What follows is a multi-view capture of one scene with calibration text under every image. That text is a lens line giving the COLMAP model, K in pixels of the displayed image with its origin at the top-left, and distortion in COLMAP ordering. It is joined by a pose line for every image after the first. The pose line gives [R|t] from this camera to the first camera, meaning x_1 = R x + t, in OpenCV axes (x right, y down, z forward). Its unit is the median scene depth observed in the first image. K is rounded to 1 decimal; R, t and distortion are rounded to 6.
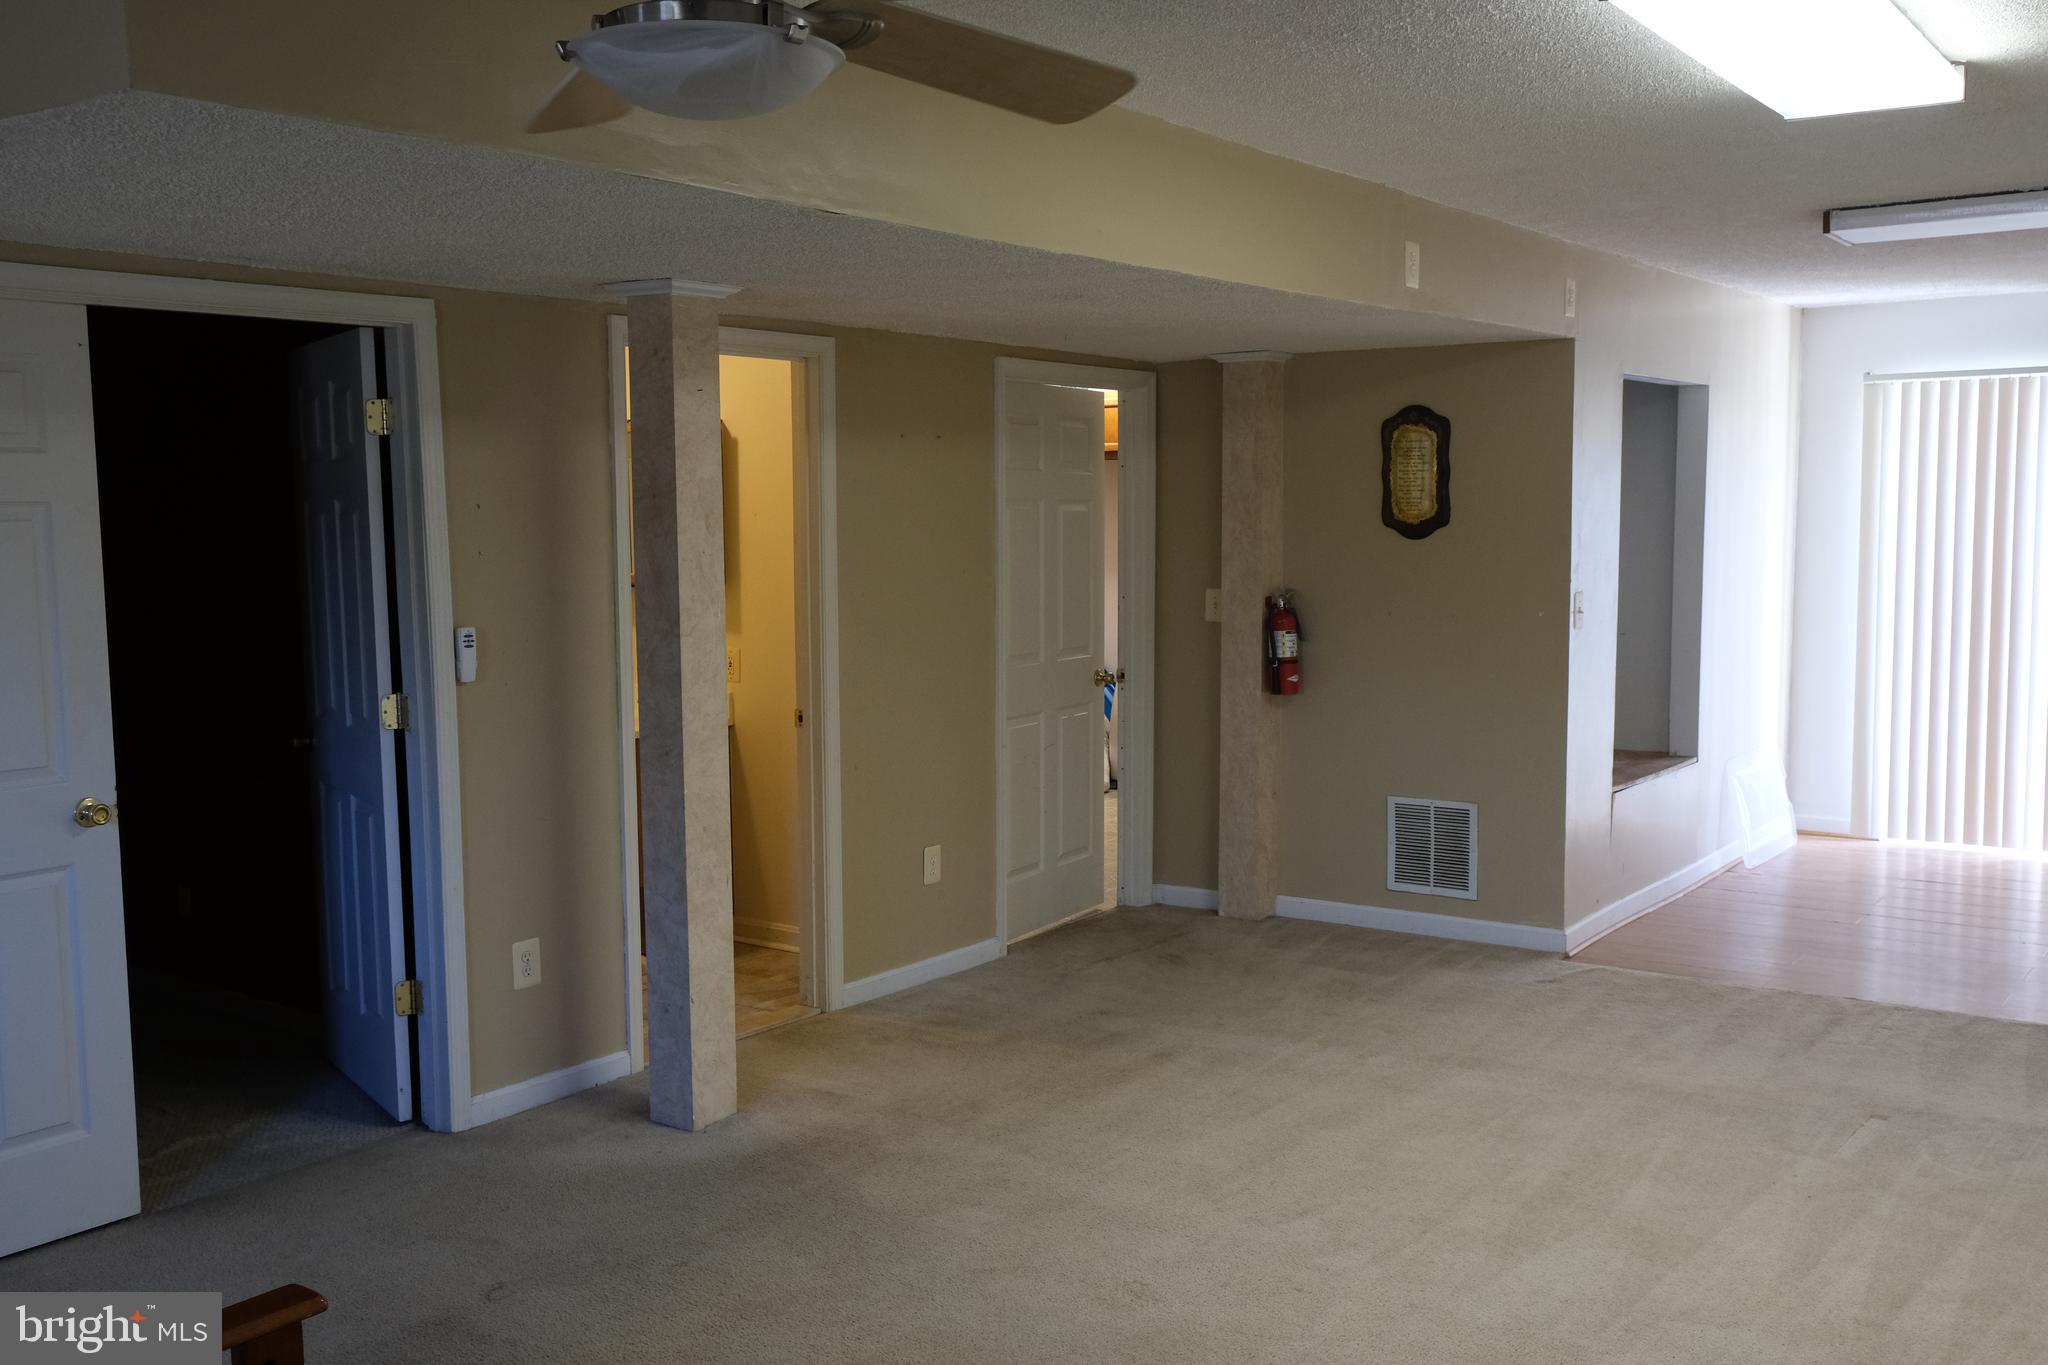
lens RADIAL K [[1844.6, 0, 1082.2], [0, 1844.6, 688.2], [0, 0, 1]] dist [-0.014659, -0.005505]
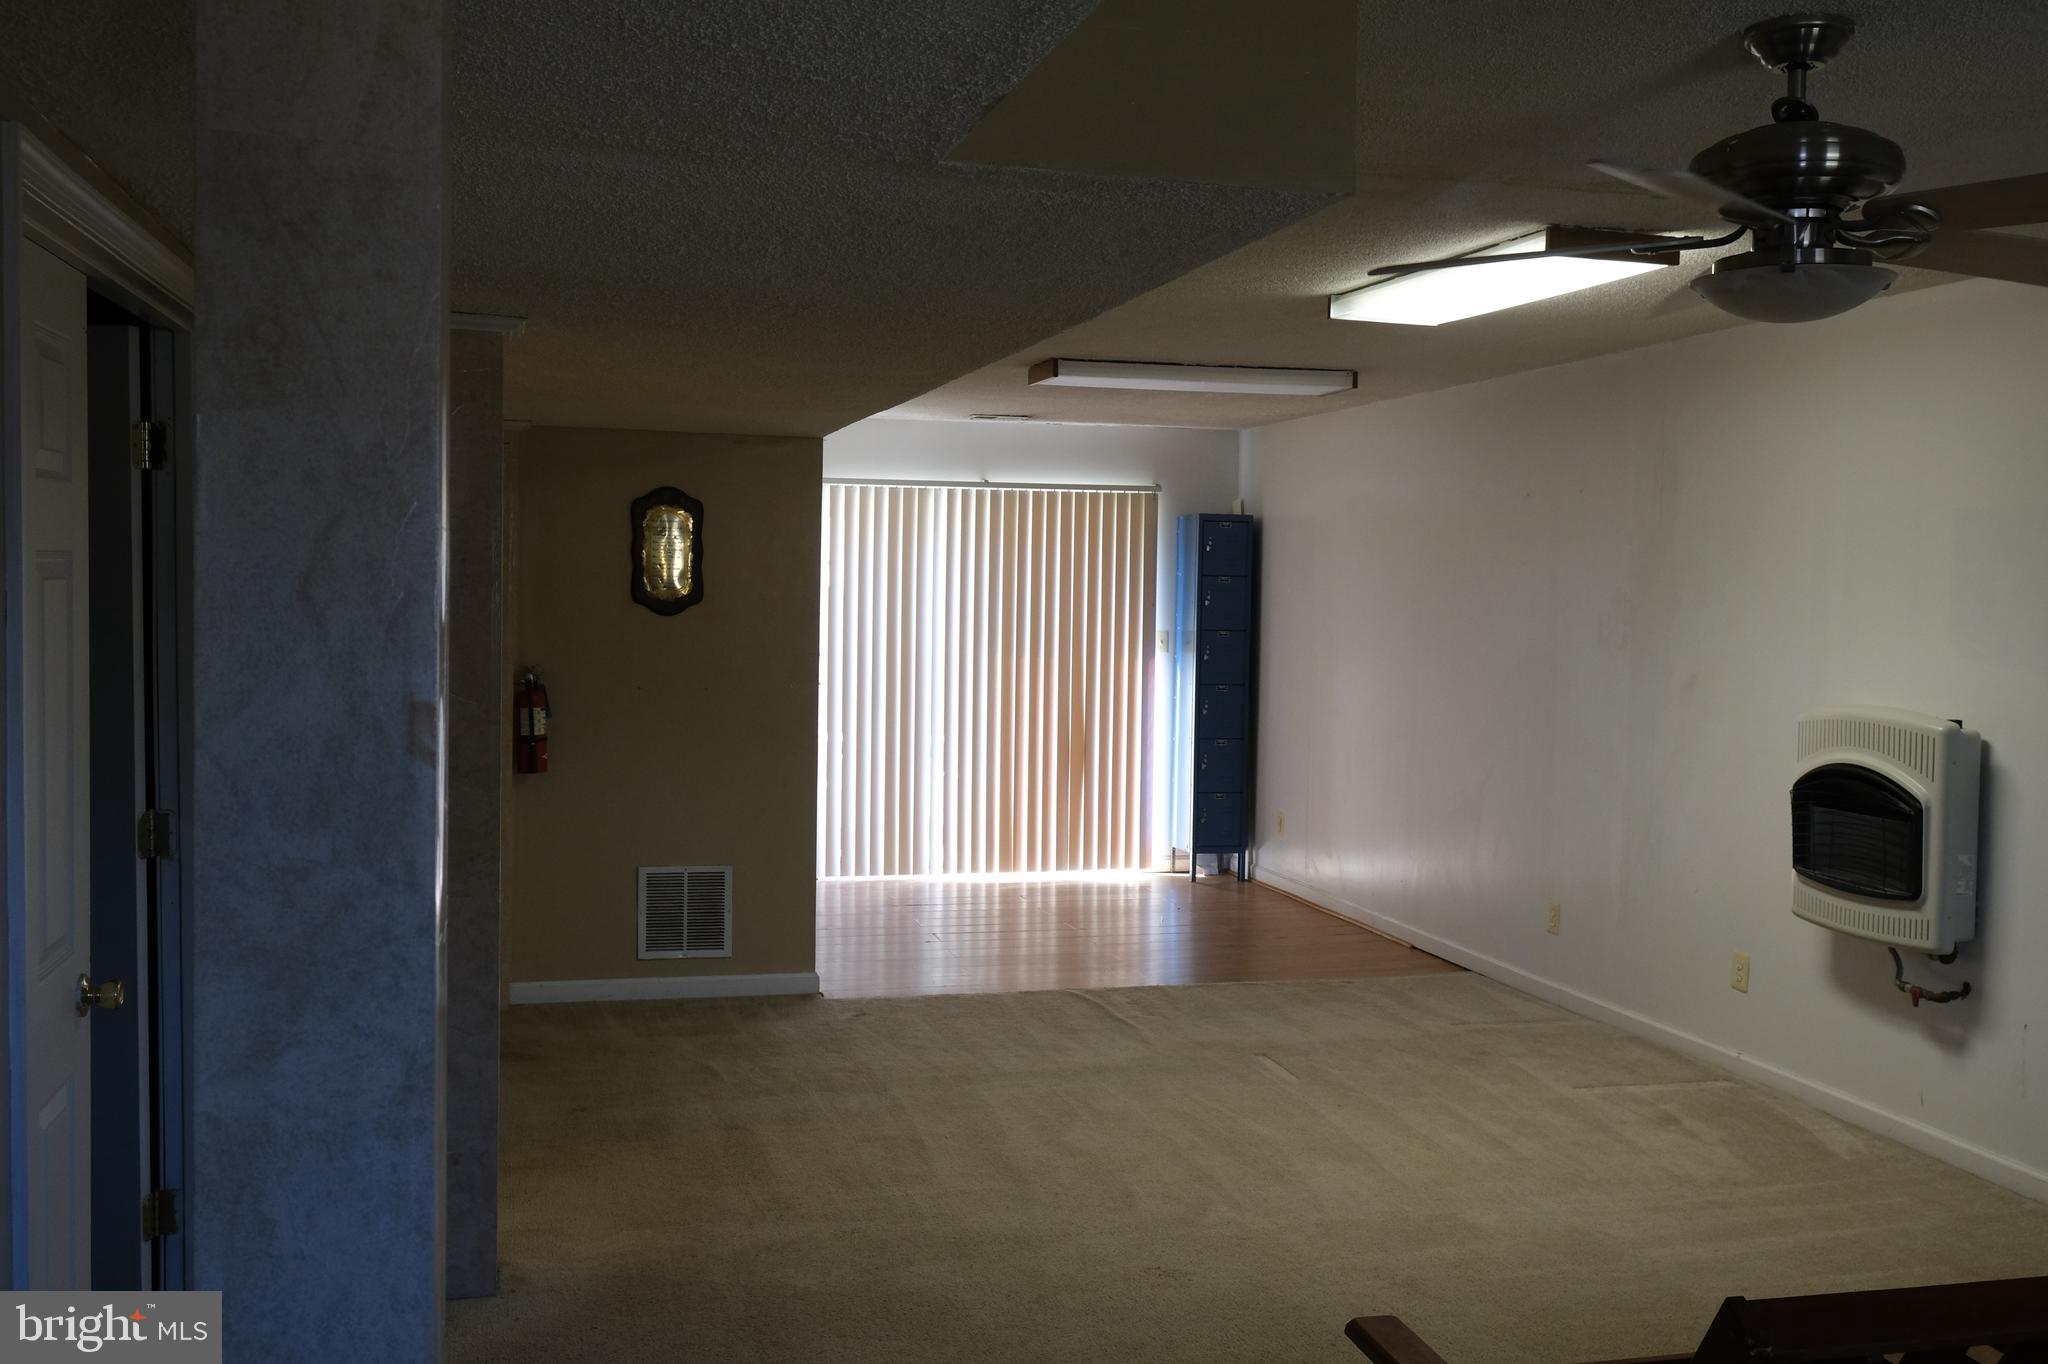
lens RADIAL K [[1909.1, 0, 1024.0], [0, 1909.1, 682.0], [0, 0, 1]] dist [-0.015337, -0.008426]
pose [[0.649814, -0.015739, 0.759930, -0.503841], [0.050452, 0.998474, -0.022462, -0.009475], [-0.758417, 0.052936, 0.649617, 0.151473]]
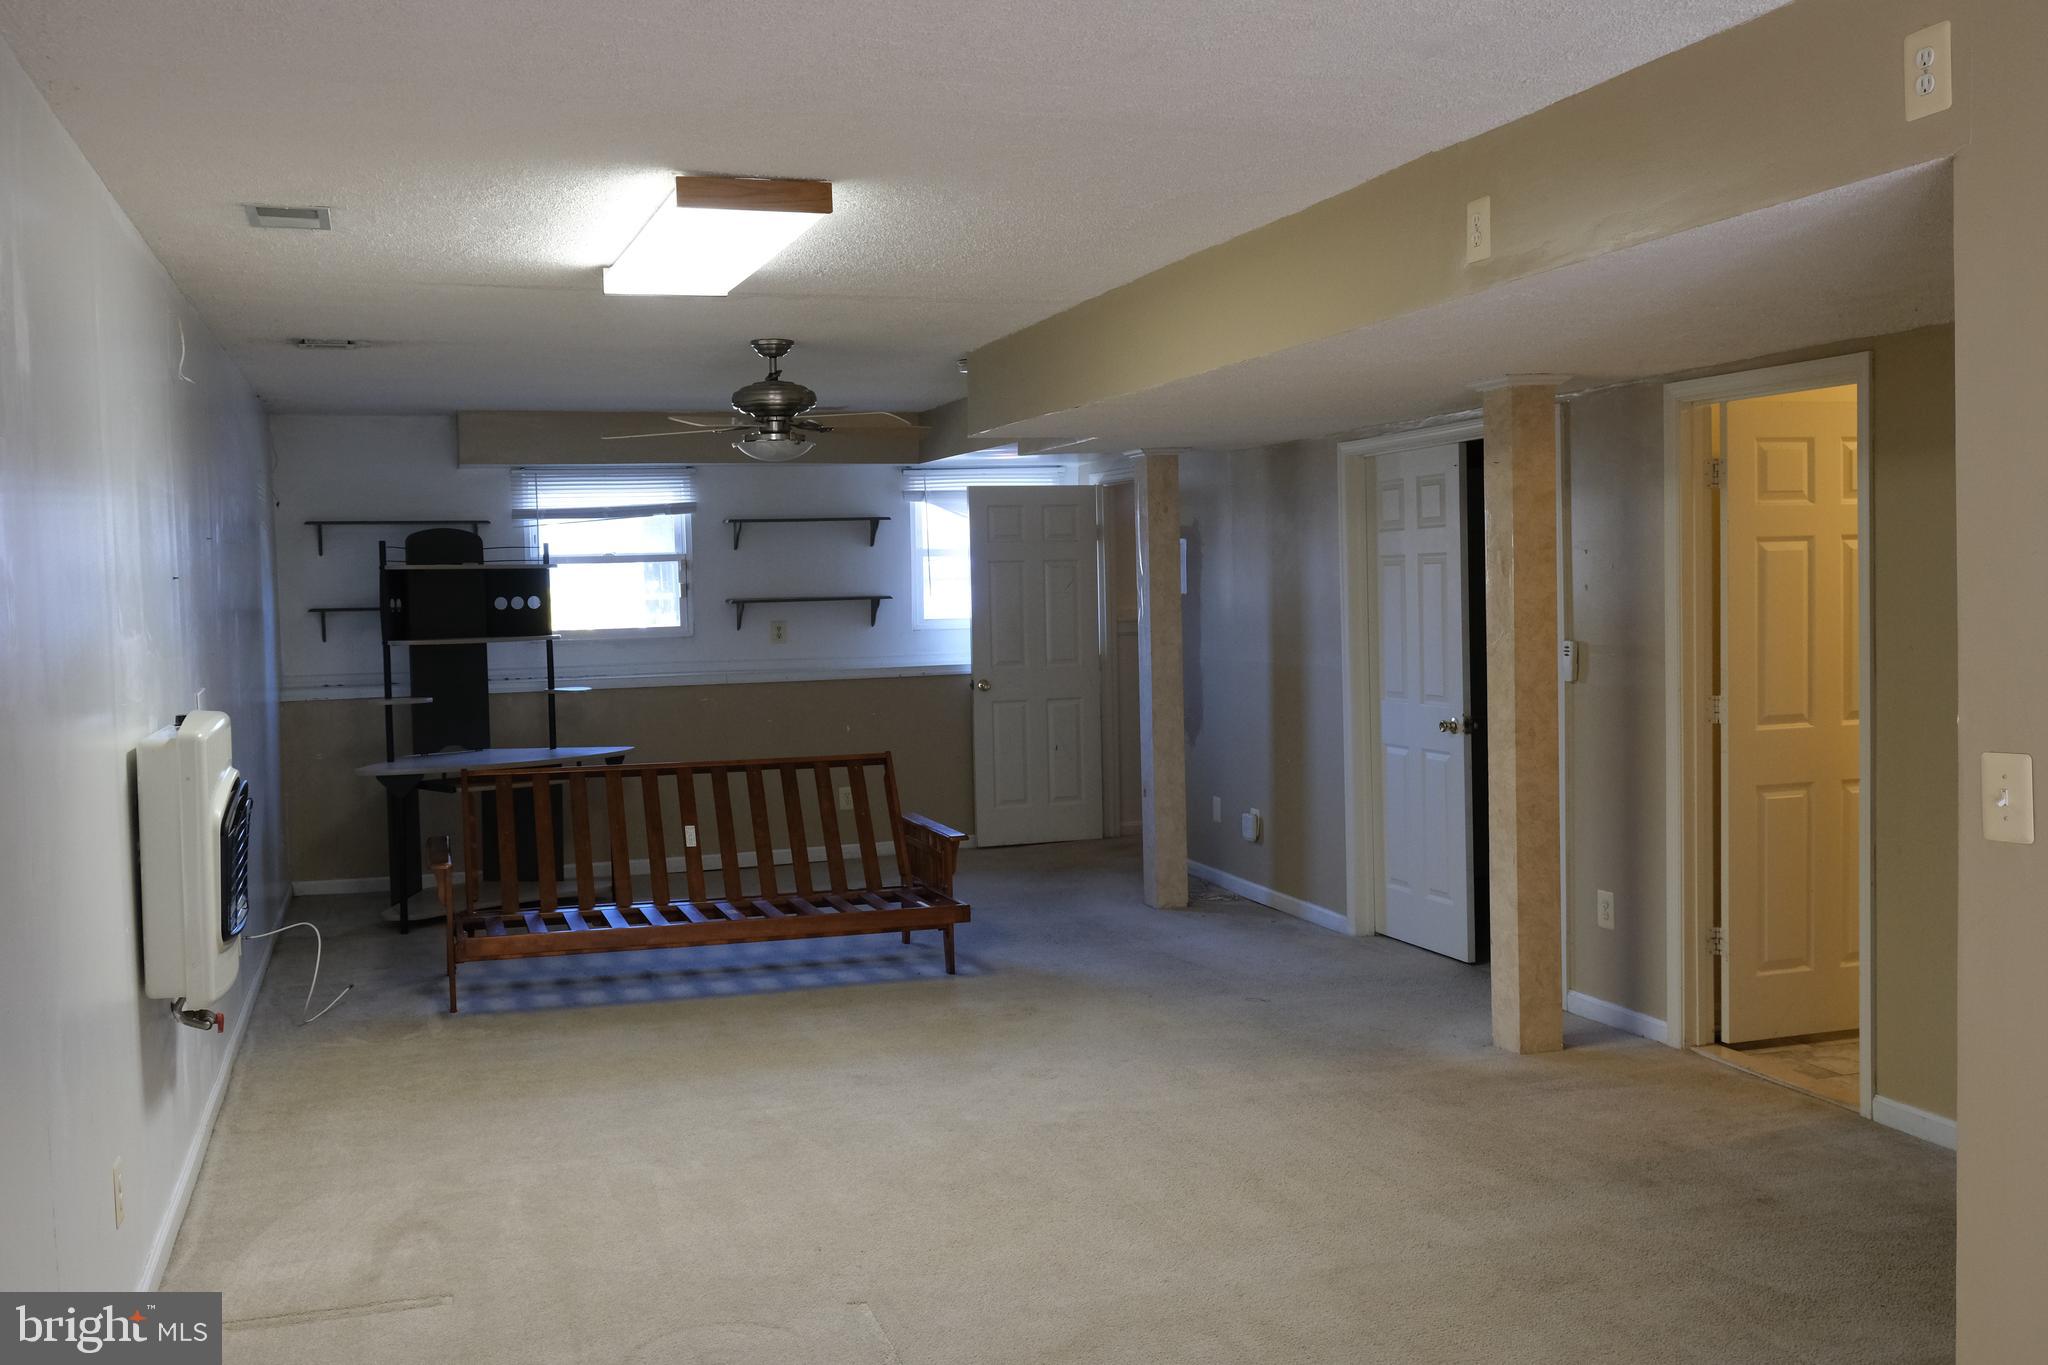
lens RADIAL K [[1909.1, 0, 1024.0], [0, 1909.1, 682.5], [0, 0, 1]] dist [-0.015337, -0.008426]
pose [[-0.587858, 0.068793, -0.806034, 0.711189], [-0.047717, 0.991694, 0.119440, -0.103935], [0.807556, 0.108675, -0.579693, 1.026401]]
